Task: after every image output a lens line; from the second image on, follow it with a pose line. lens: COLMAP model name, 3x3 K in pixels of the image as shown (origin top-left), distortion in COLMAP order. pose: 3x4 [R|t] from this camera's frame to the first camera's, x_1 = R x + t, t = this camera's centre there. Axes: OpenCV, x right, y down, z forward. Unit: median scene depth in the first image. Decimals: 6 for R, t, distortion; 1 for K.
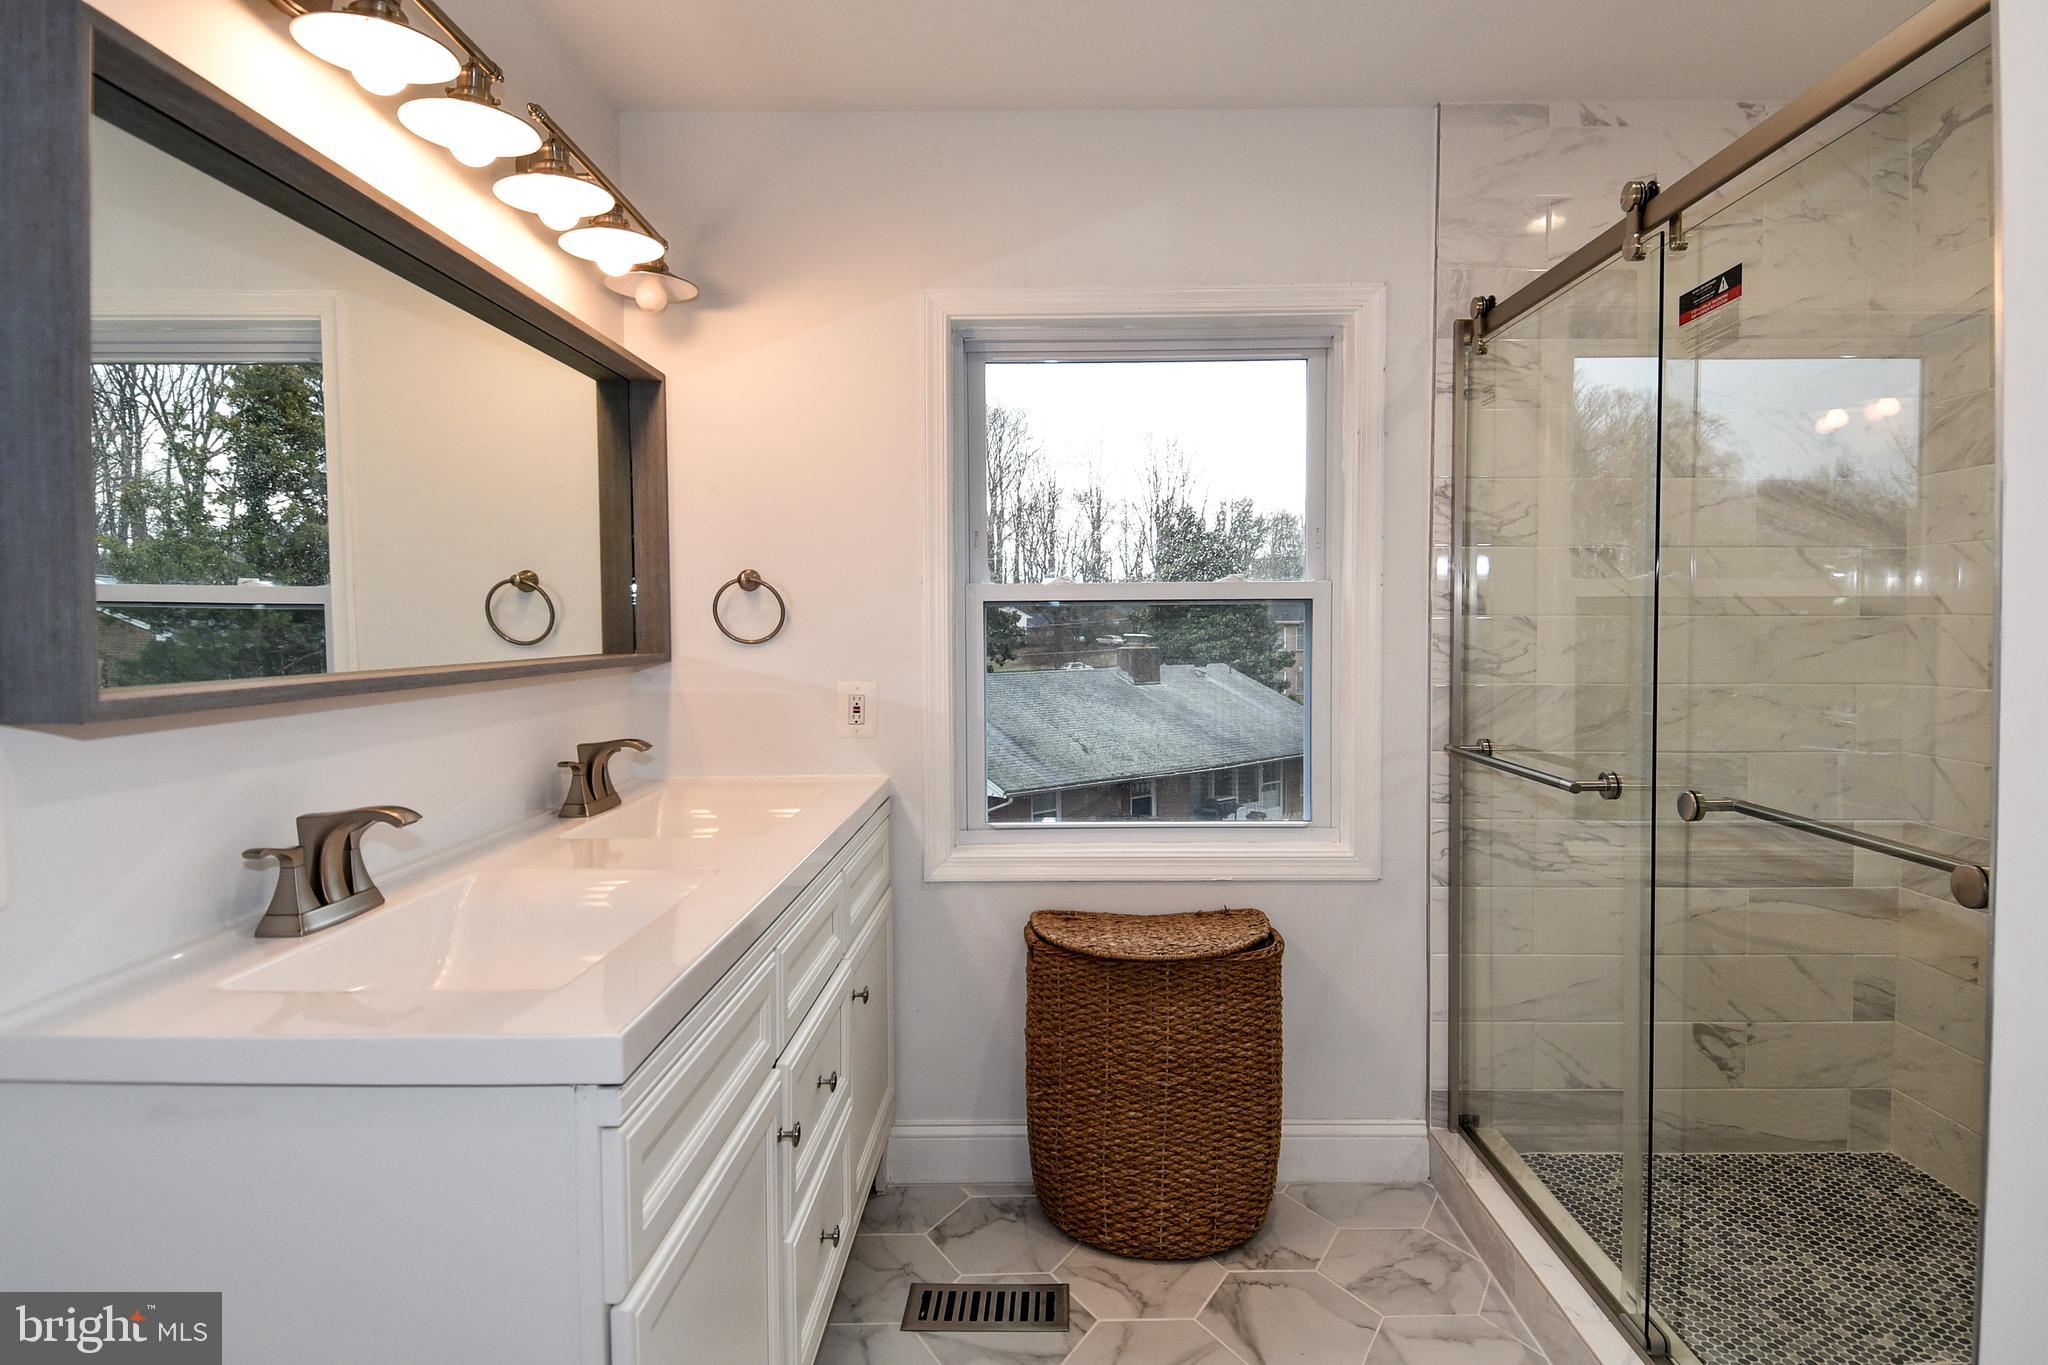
lens RADIAL K [[1093.6, 0, 1031.2], [0, 1093.6, 661.1], [0, 0, 1]] dist [0.032308, -0.033089]
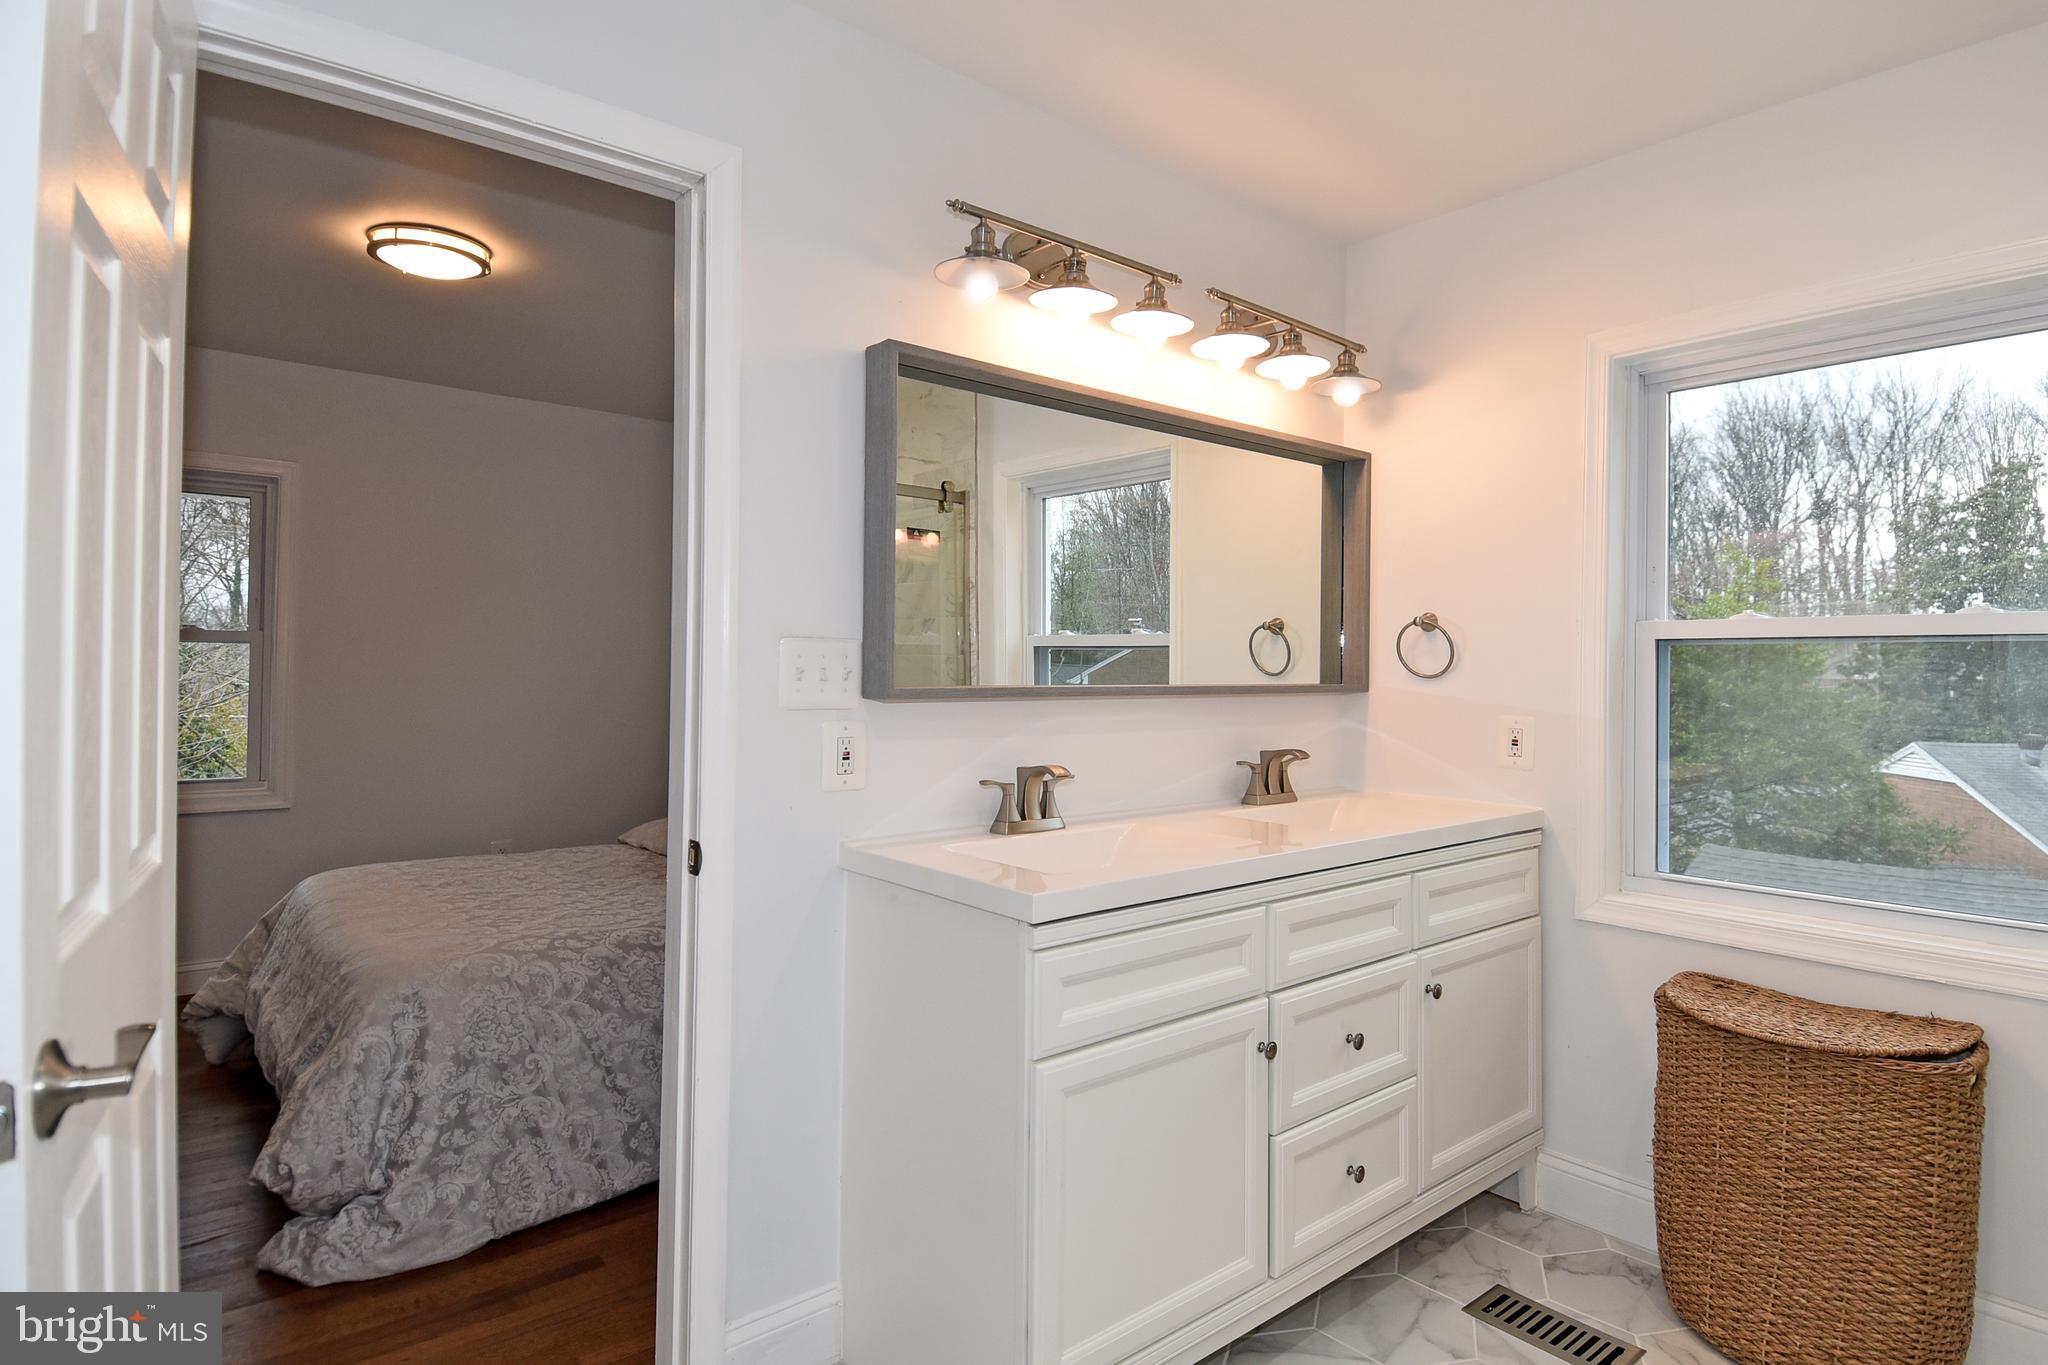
lens RADIAL K [[1093.6, 0, 1035.3], [0, 1093.6, 660.1], [0, 0, 1]] dist [0.032308, -0.033089]
pose [[0.648510, 0.009608, -0.761146, 0.389220], [-0.037504, 0.999109, -0.019343, 0.002760], [0.760282, 0.041090, 0.648292, -0.047856]]
